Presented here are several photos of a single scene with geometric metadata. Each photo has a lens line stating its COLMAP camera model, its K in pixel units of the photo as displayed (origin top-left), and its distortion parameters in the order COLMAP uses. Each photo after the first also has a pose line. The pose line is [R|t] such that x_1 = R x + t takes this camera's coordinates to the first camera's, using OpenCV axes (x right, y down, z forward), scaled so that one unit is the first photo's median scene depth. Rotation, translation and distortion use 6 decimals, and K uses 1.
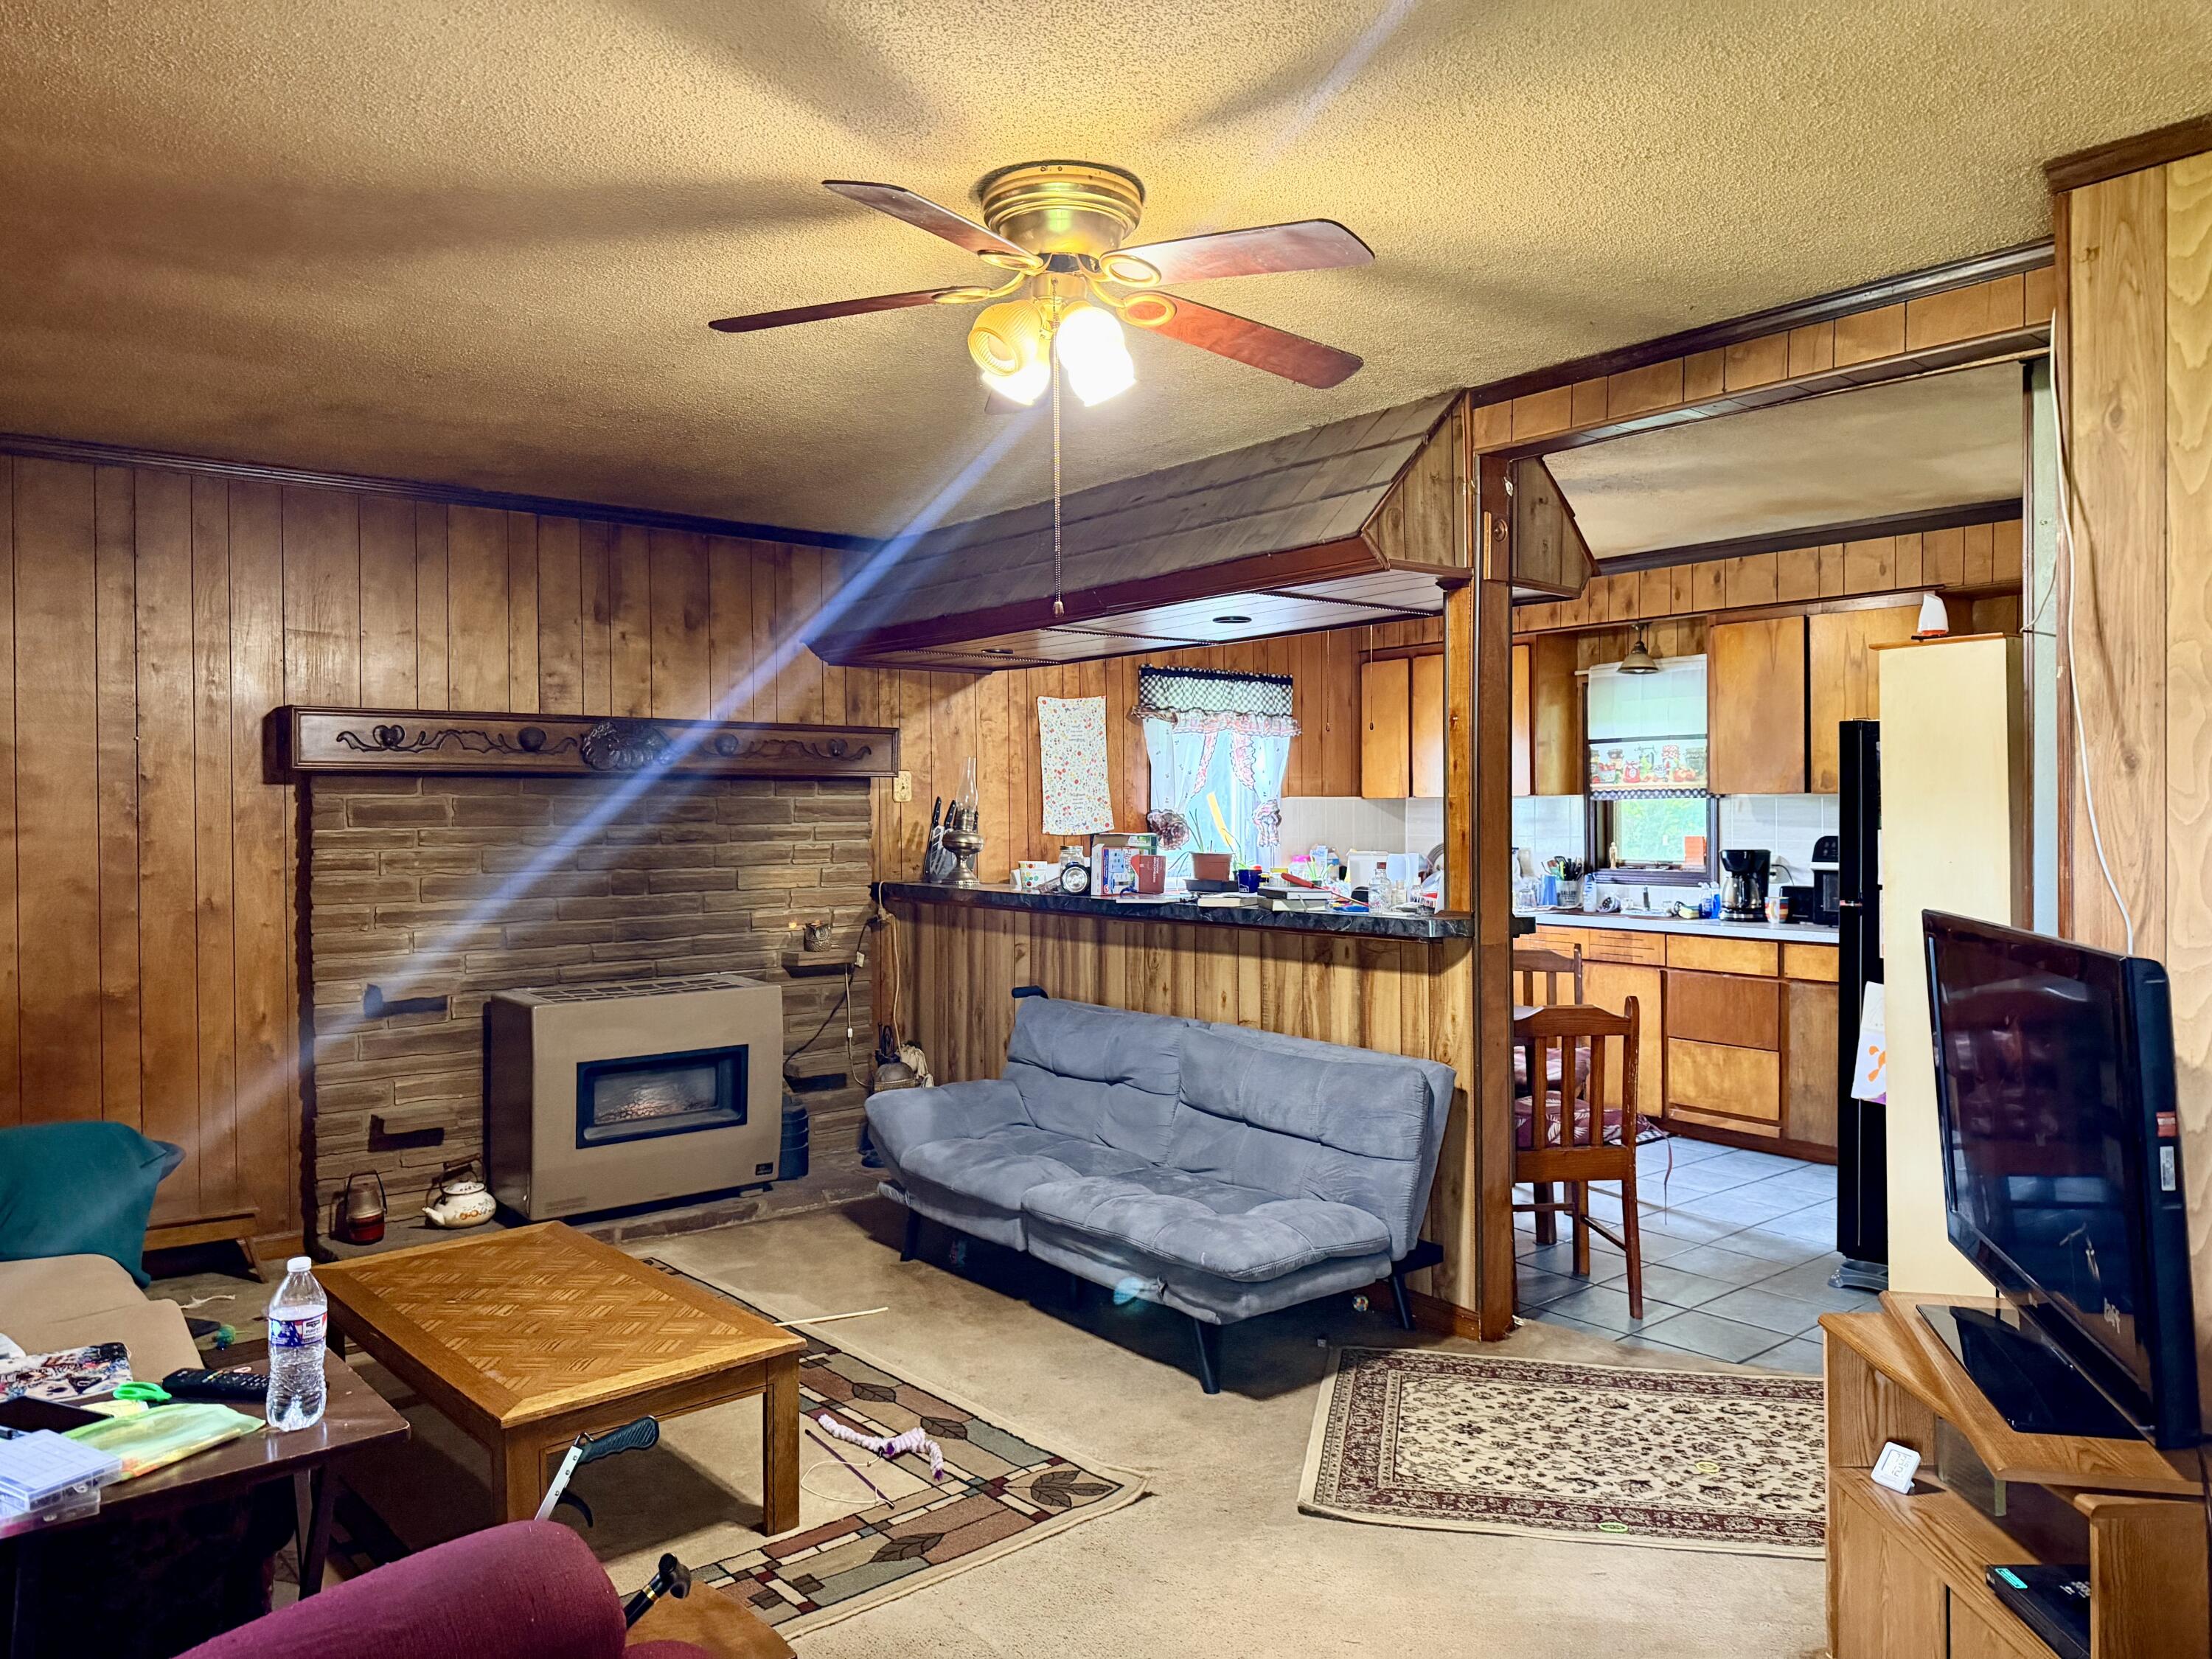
lens RADIAL K [[1563.4, 0, 1064.6], [0, 1563.4, 820.9], [0, 0, 1]] dist [0.146832, -0.304545]
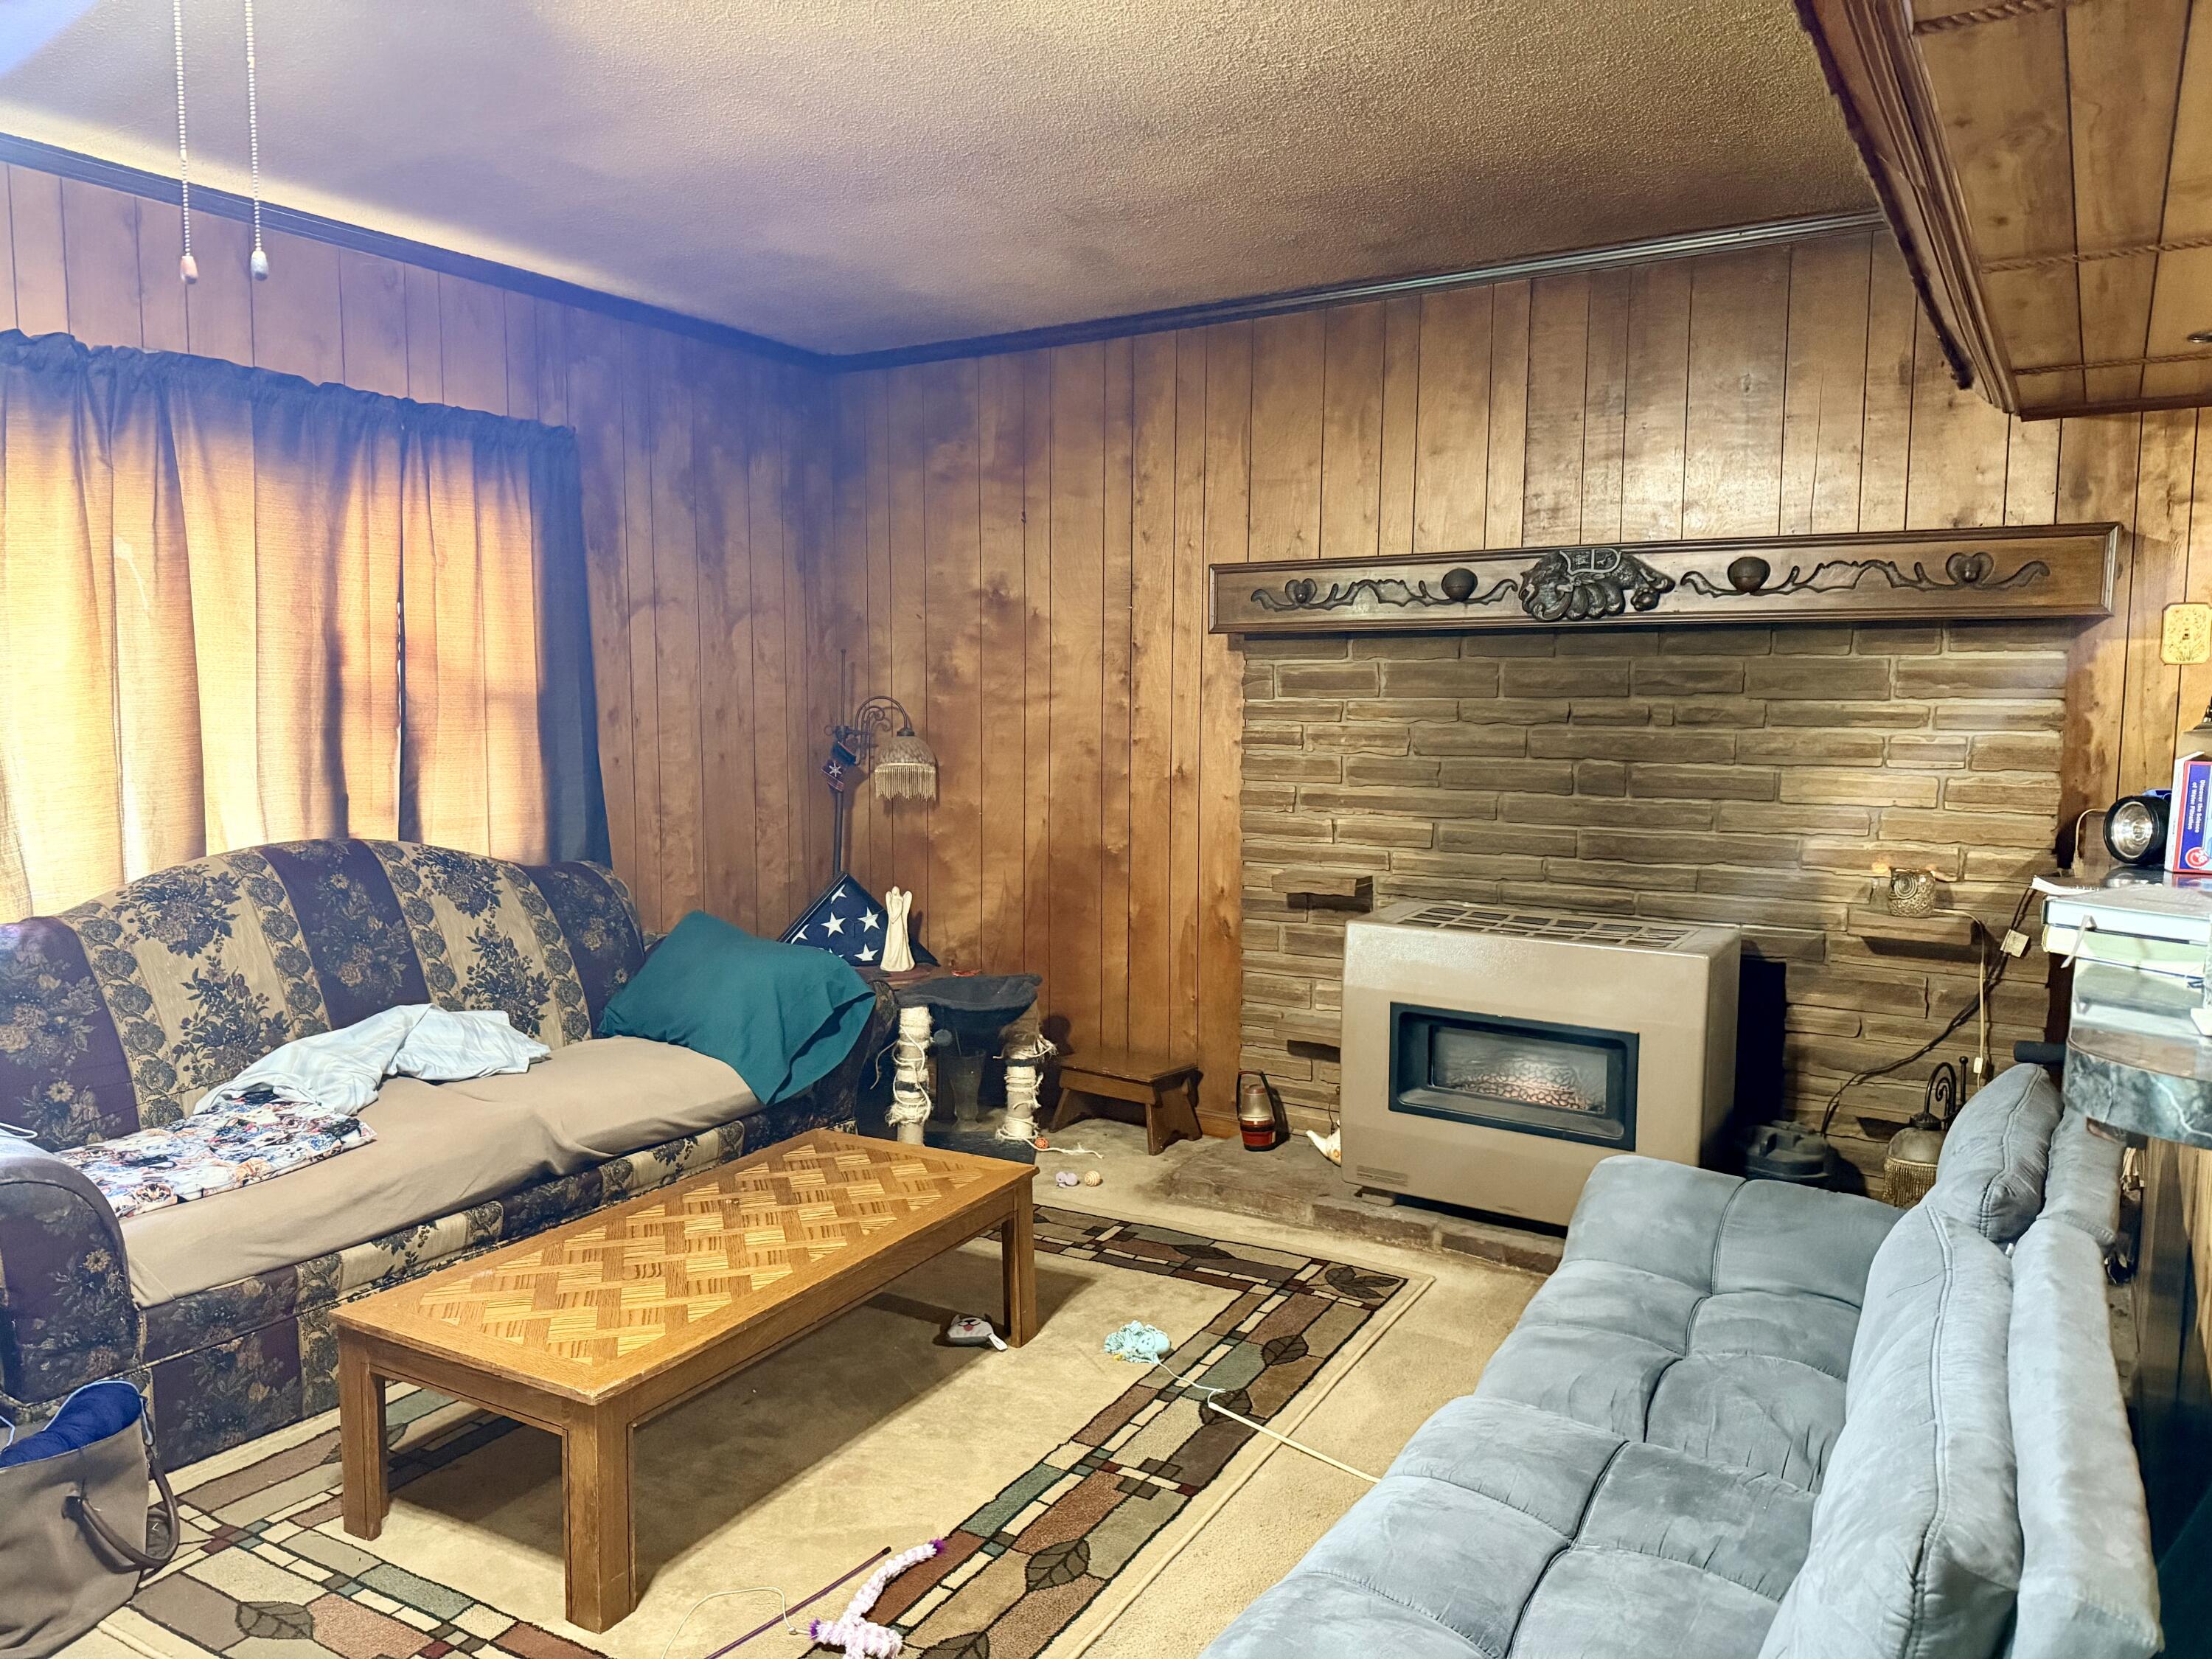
lens RADIAL K [[1546.0, 0, 1102.6], [0, 1546.0, 834.7], [0, 0, 1]] dist [0.136238, -0.202299]
pose [[0.331709, 0.096231, -0.938461, 0.278836], [-0.011826, 0.995130, 0.097862, -0.002339], [0.943308, -0.021364, 0.331232, 0.481671]]
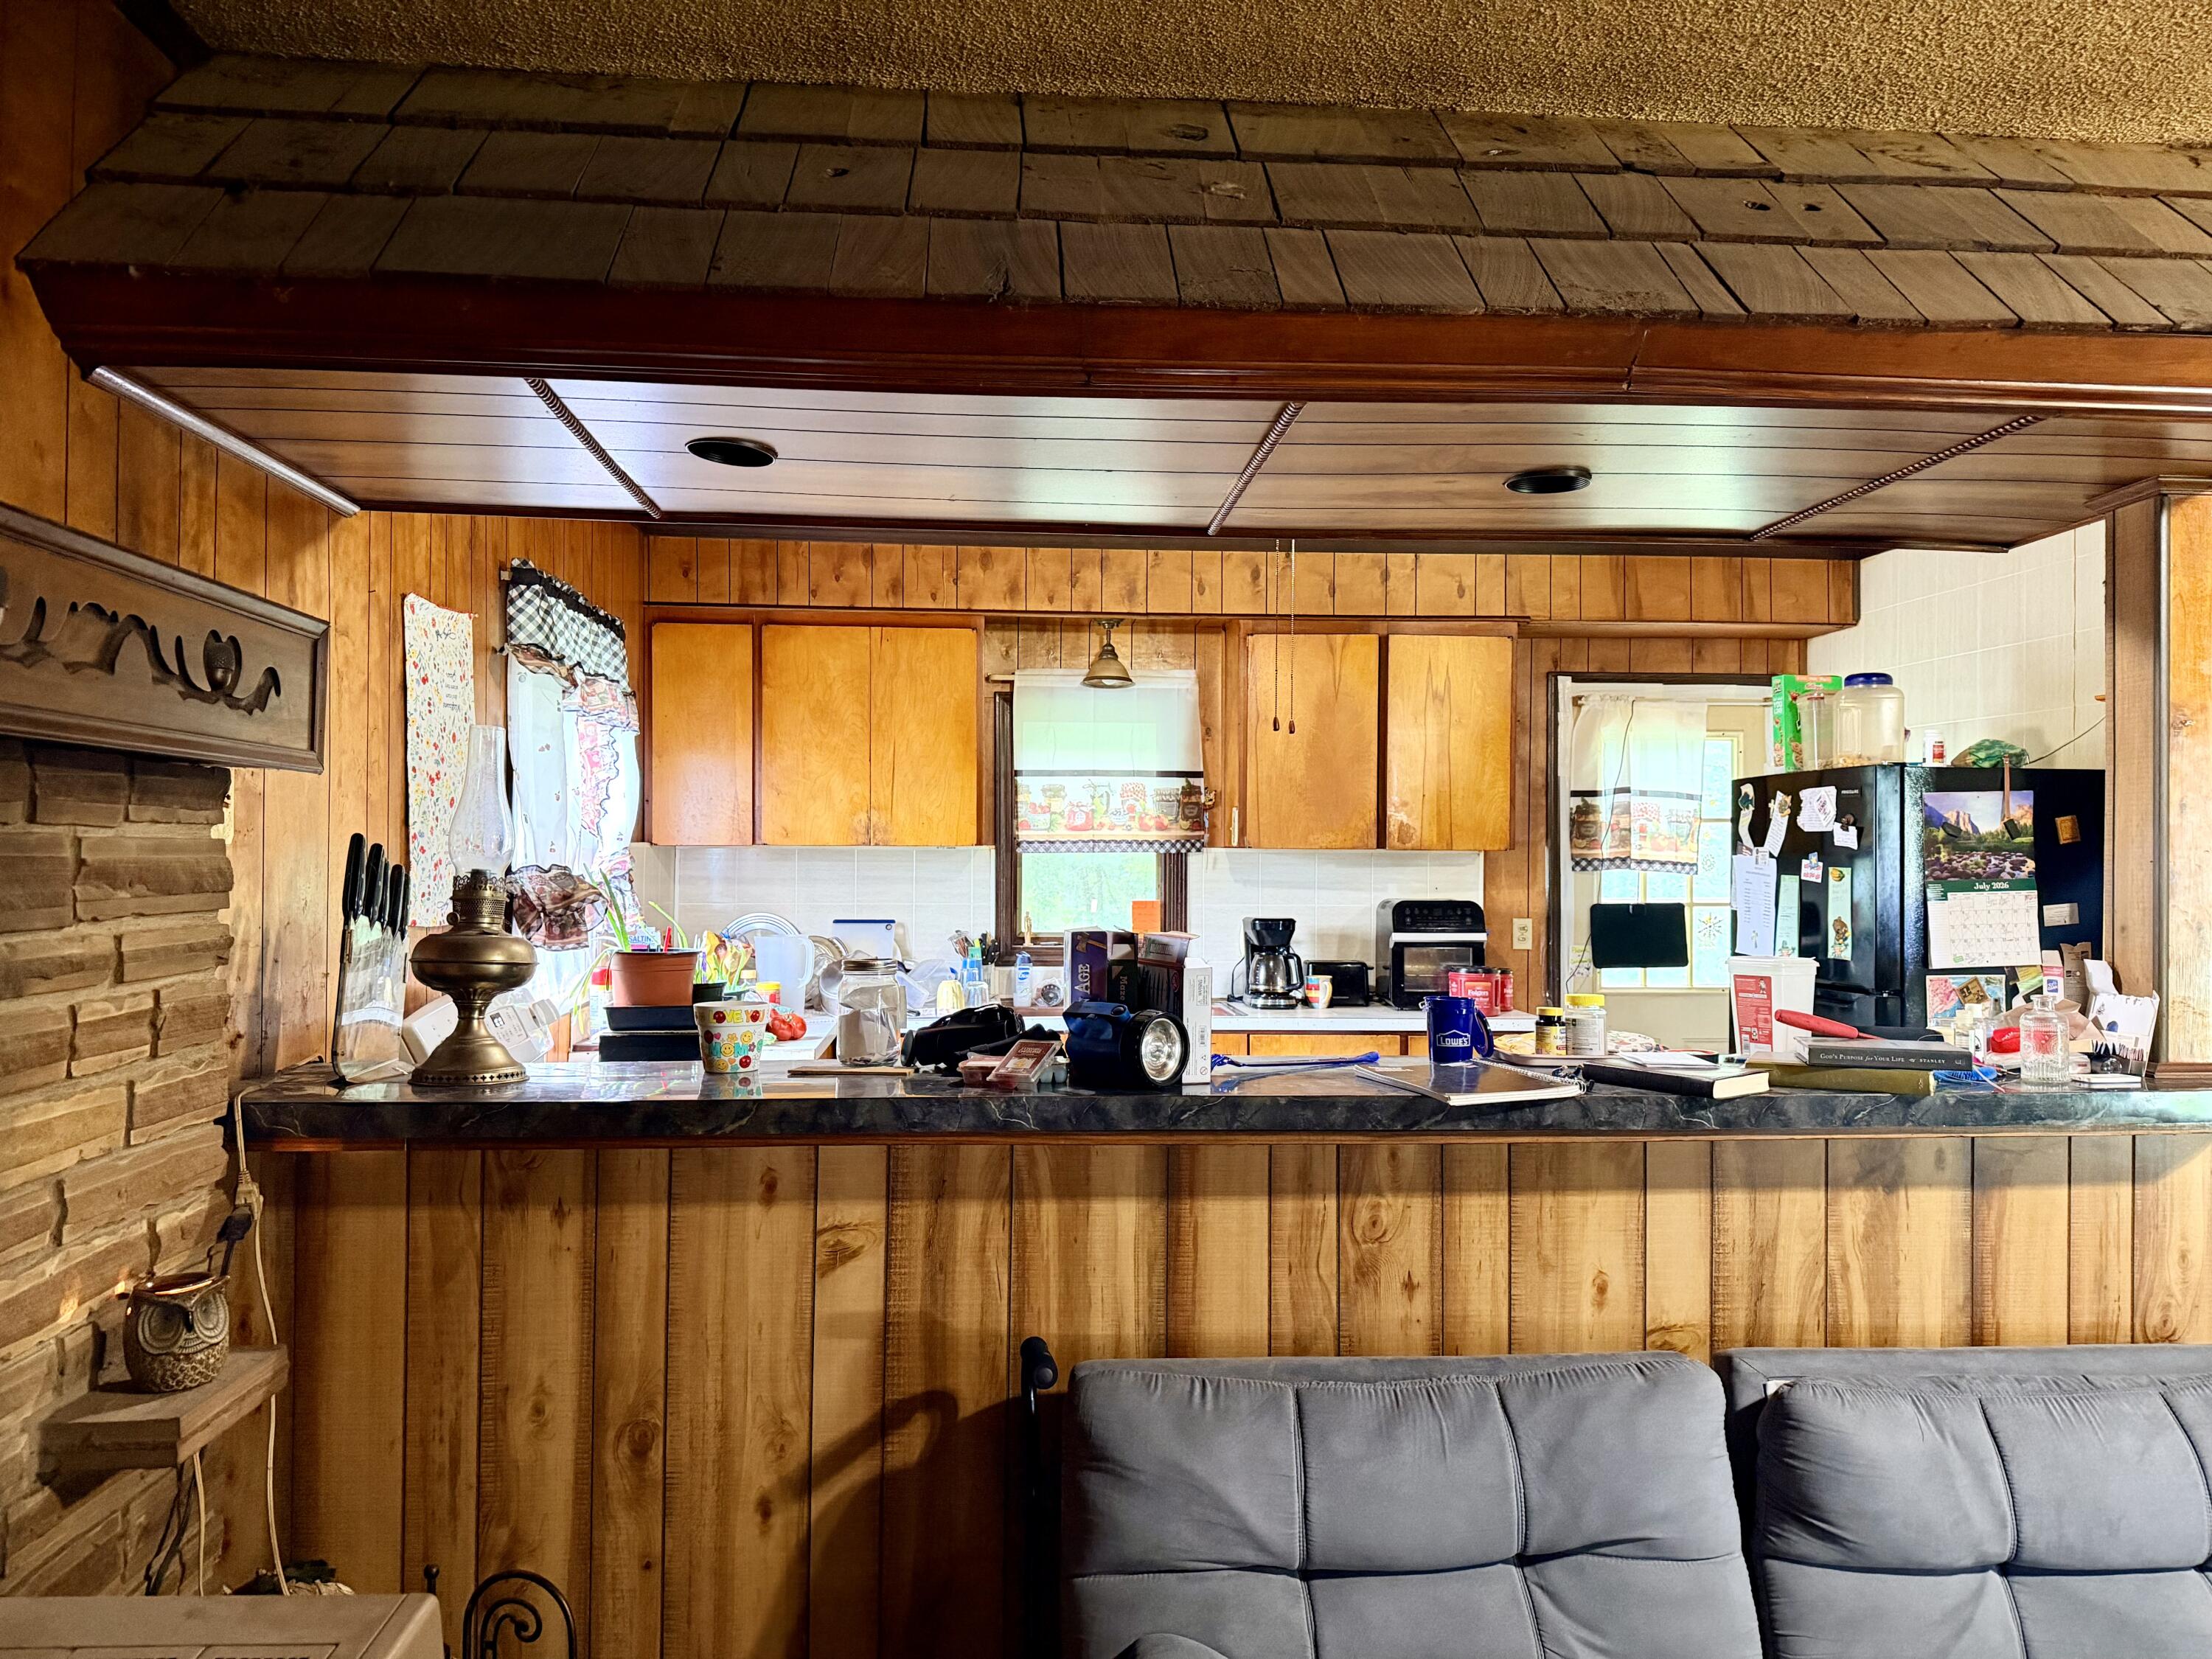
lens RADIAL K [[1546.0, 0, 1102.6], [0, 1546.0, 834.7], [0, 0, 1]] dist [0.136238, -0.202299]
pose [[0.548014, 0.017413, 0.836288, -0.281691], [-0.000415, 0.999789, -0.020546, -0.007973], [-0.836469, 0.010913, 0.547906, 0.661648]]
